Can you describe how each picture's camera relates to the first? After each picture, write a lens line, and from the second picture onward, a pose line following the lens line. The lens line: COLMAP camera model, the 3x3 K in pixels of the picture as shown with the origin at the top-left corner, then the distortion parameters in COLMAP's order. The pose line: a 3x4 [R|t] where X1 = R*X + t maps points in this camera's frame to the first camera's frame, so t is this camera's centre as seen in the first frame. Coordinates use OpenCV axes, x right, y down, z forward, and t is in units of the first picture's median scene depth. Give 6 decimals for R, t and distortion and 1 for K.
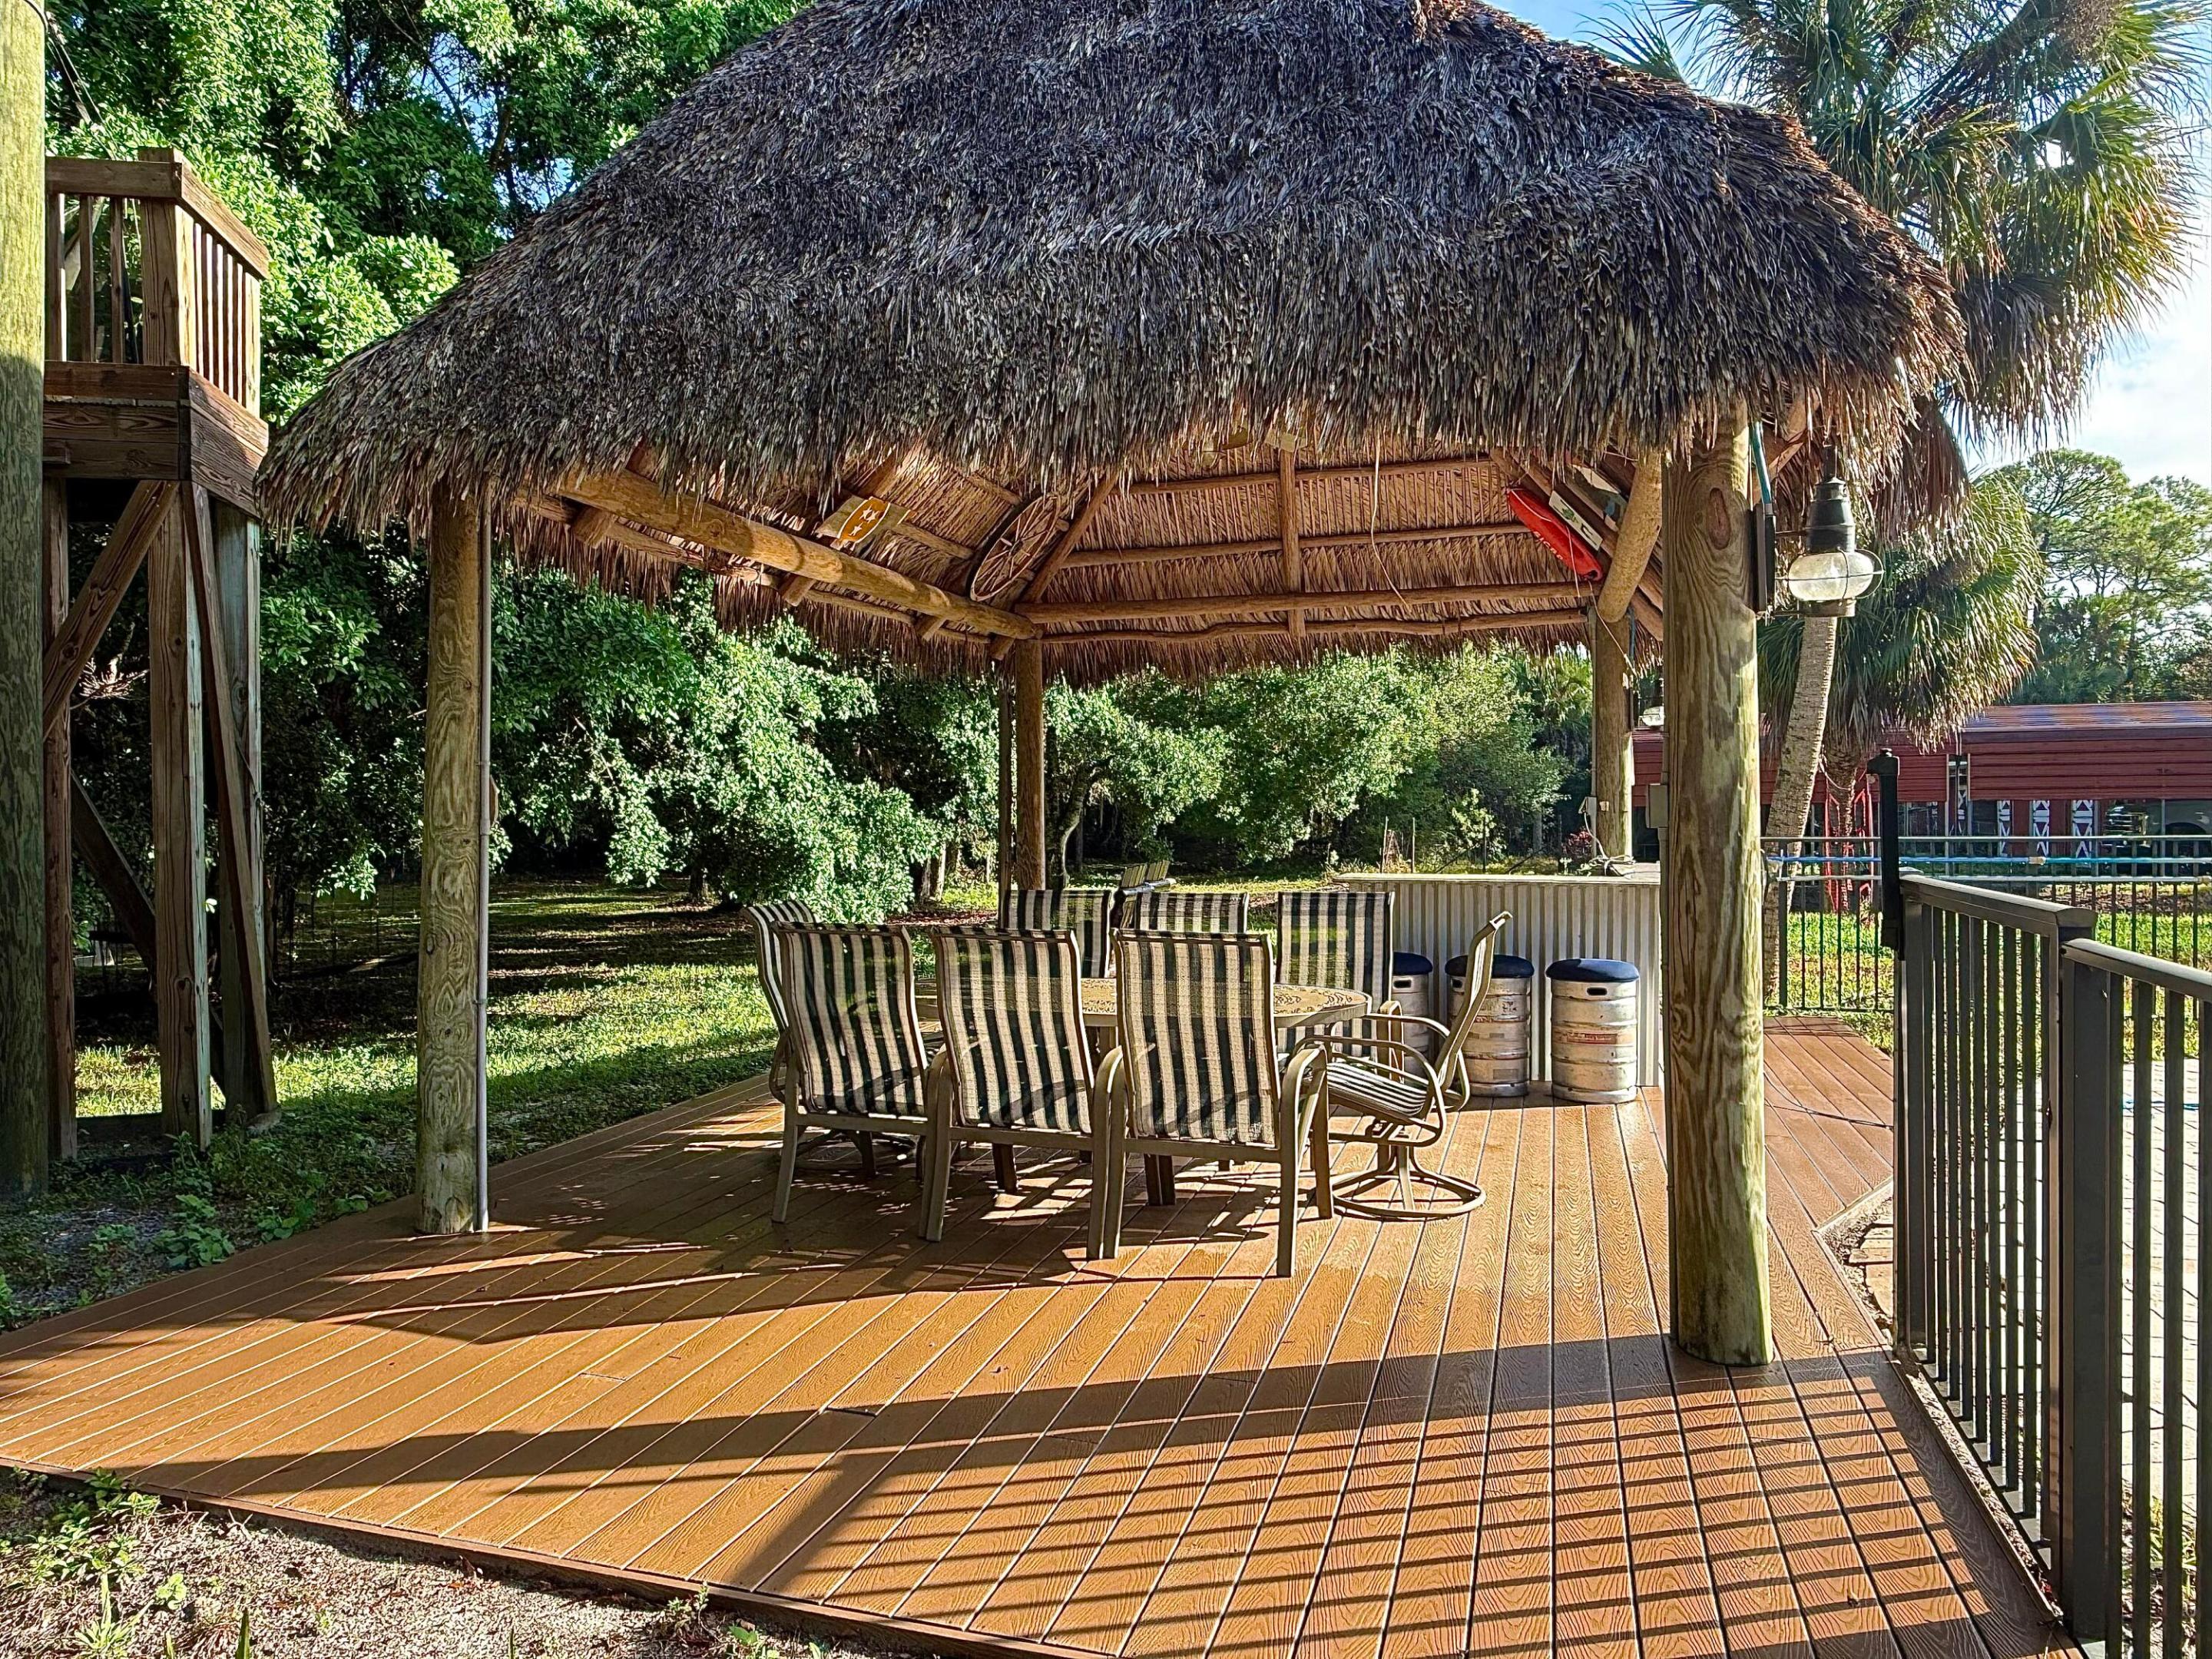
lens RADIAL K [[1435.1, 0, 1085.0], [0, 1435.1, 814.2], [0, 0, 1]] dist [0.001058, 0.003210]
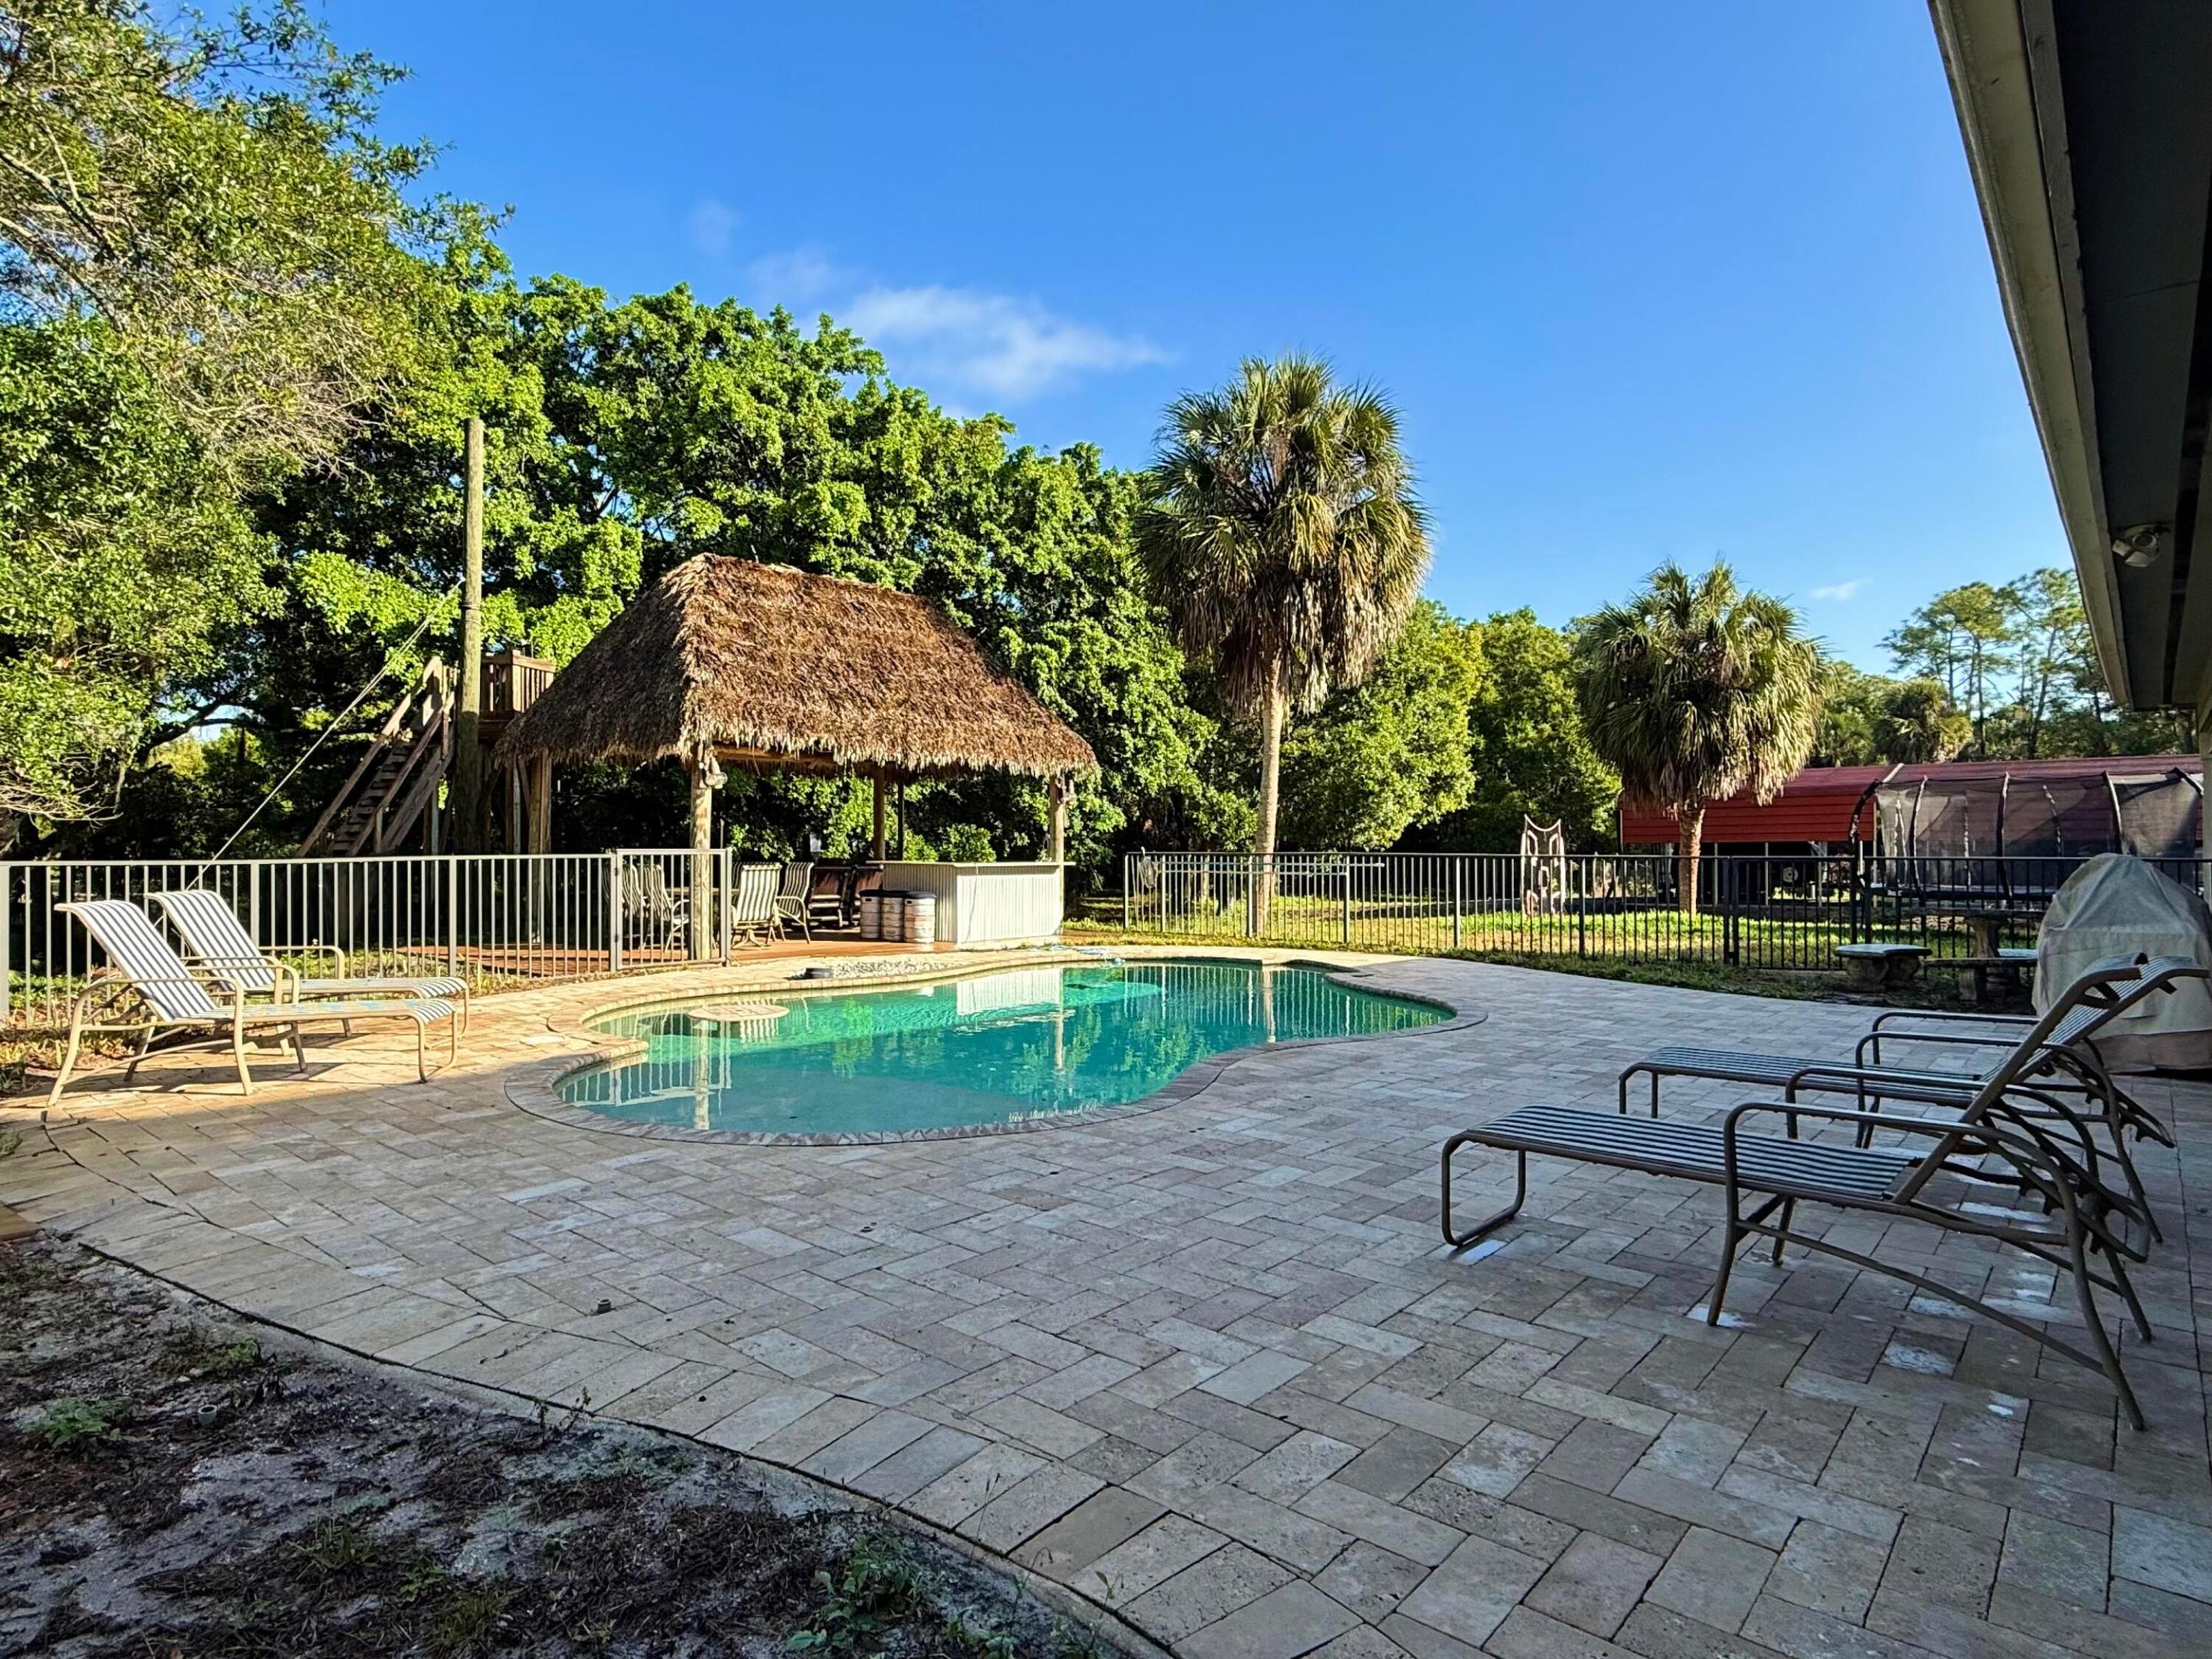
lens RADIAL K [[1221.4, 0, 1102.9], [0, 1221.4, 836.0], [0, 0, 1]] dist [0.002385, 0.000266]
pose [[0.918447, 0.005898, -0.395501, 0.653838], [-0.010429, 0.999902, -0.009305, 0.005414], [0.395407, 0.012671, 0.918419, -0.408856]]
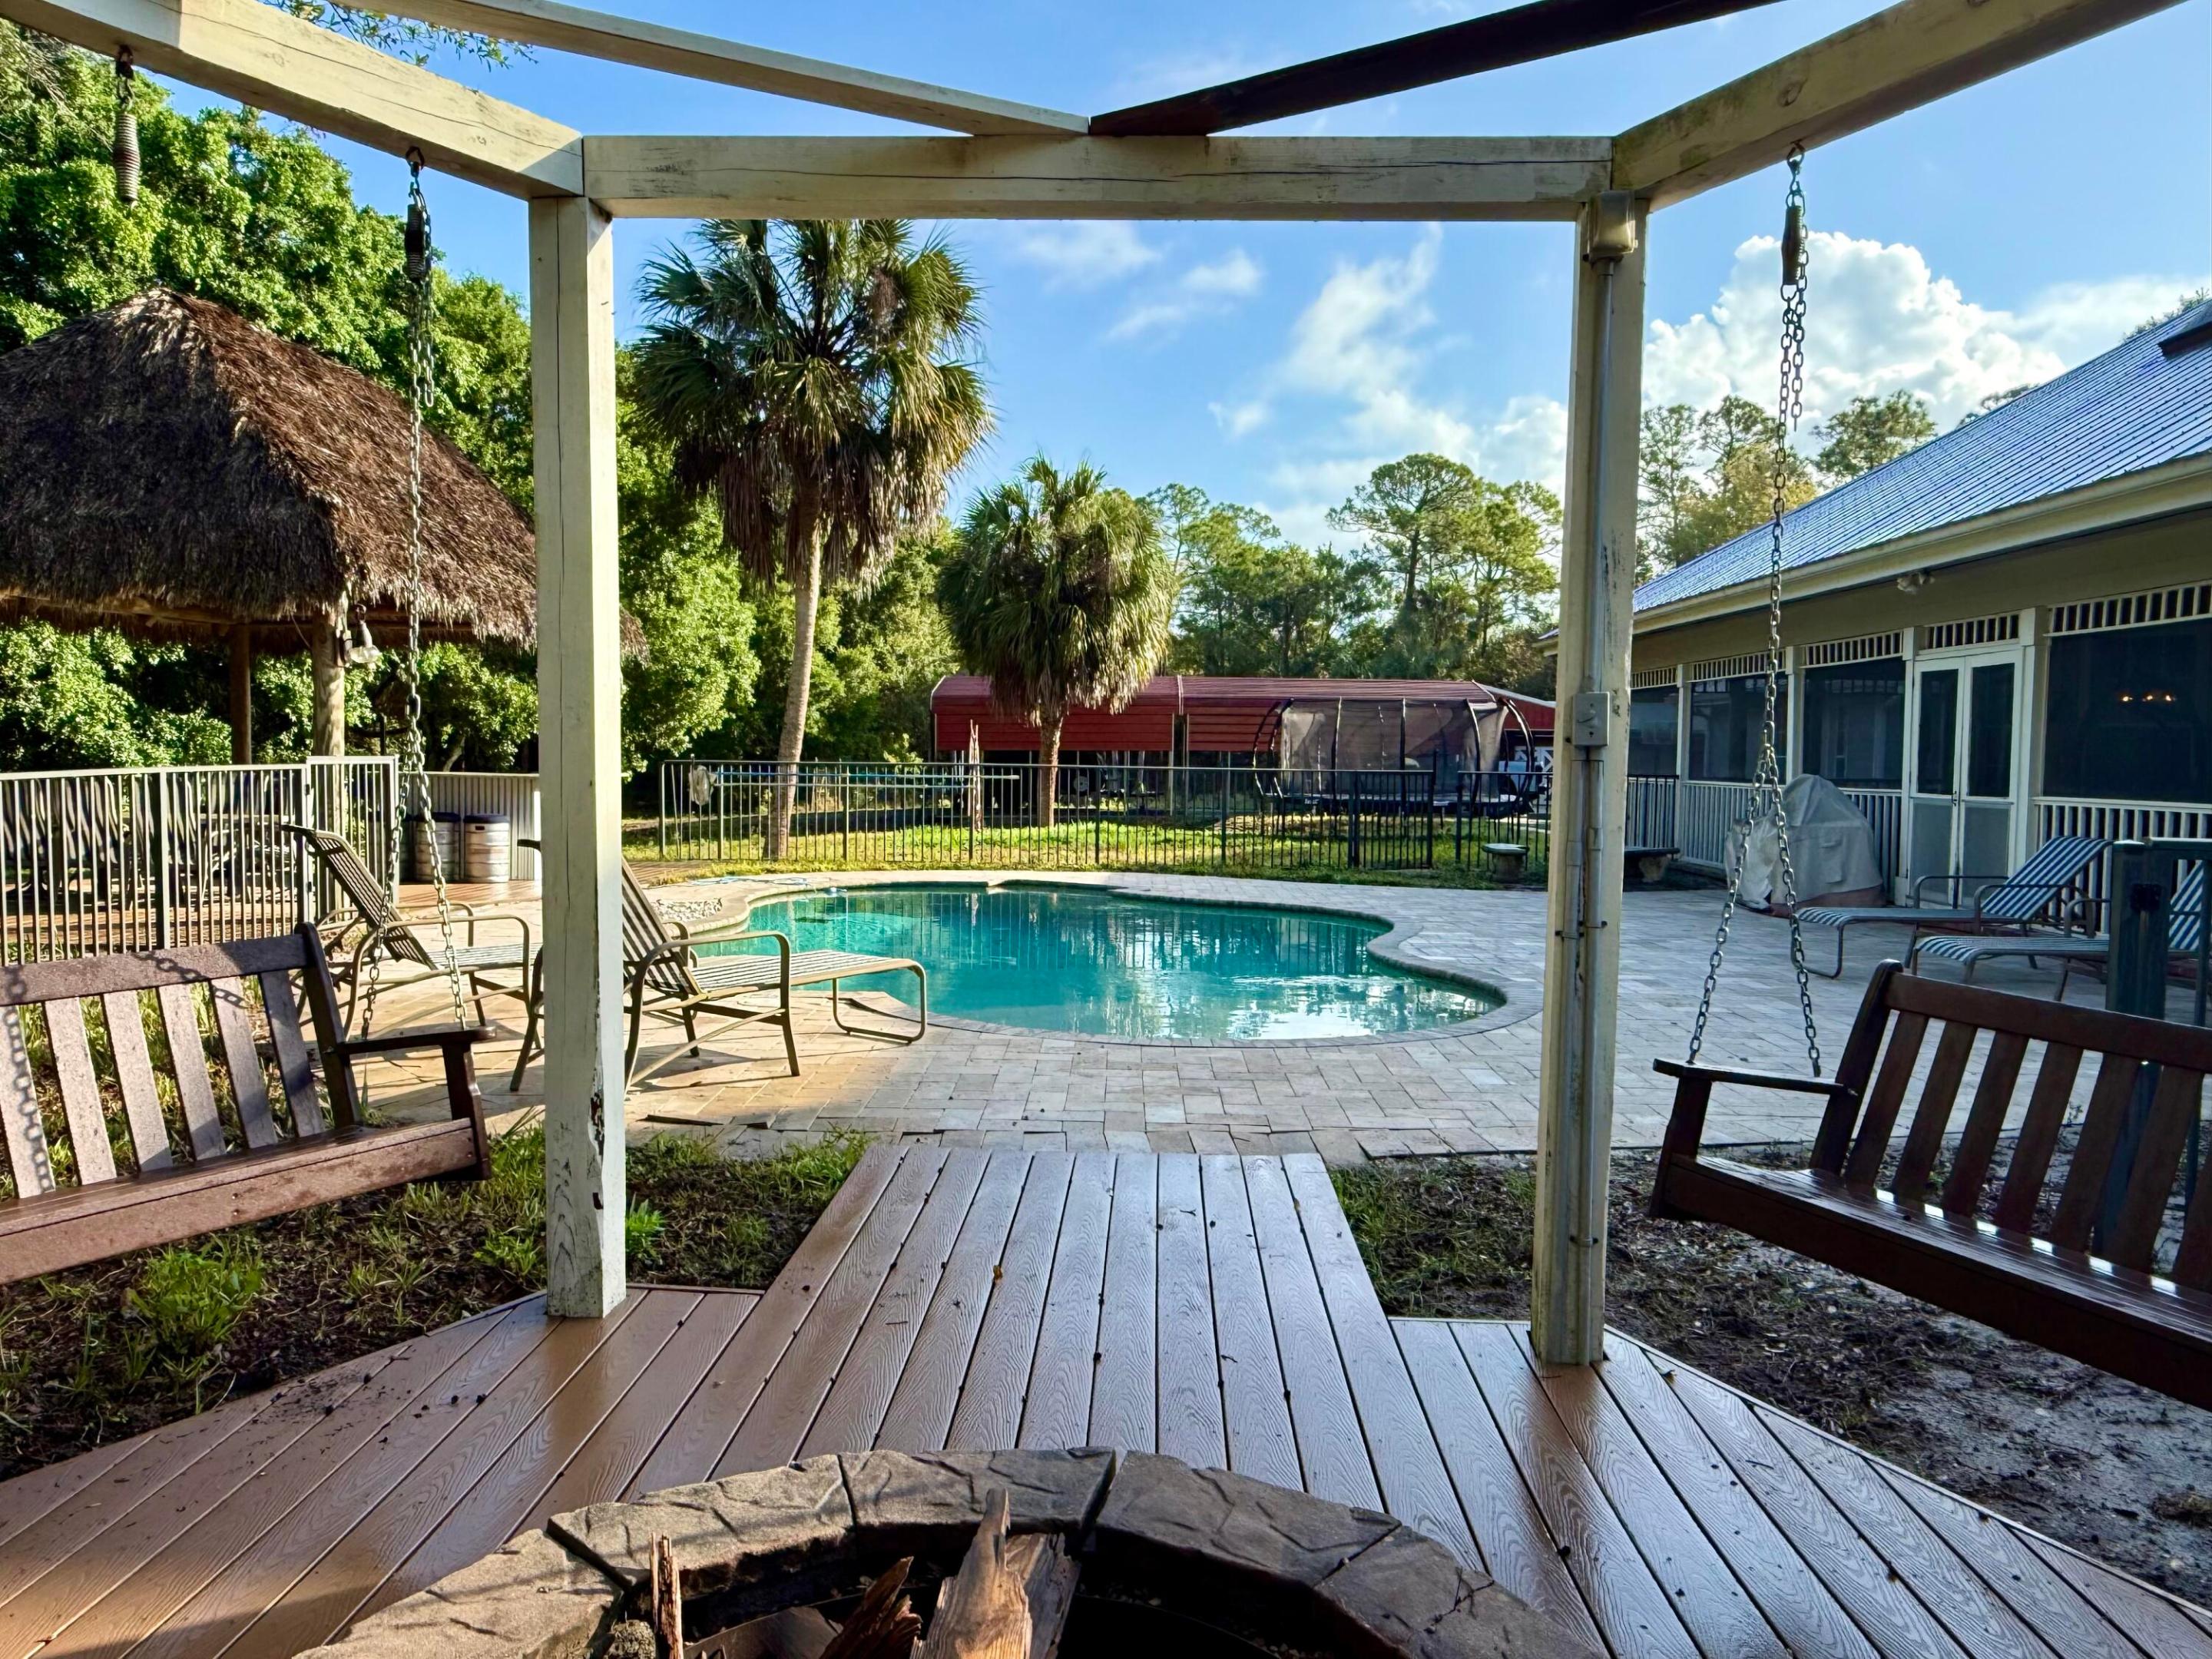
lens RADIAL K [[1571.5, 0, 1099.8], [0, 1571.5, 839.6], [0, 0, 1]] dist [0.008503, 0.001829]
pose [[0.960224, 0.005608, 0.279176, 0.231833], [-0.019772, 0.998654, 0.047943, 0.006382], [-0.278531, -0.051556, 0.959042, -0.555433]]
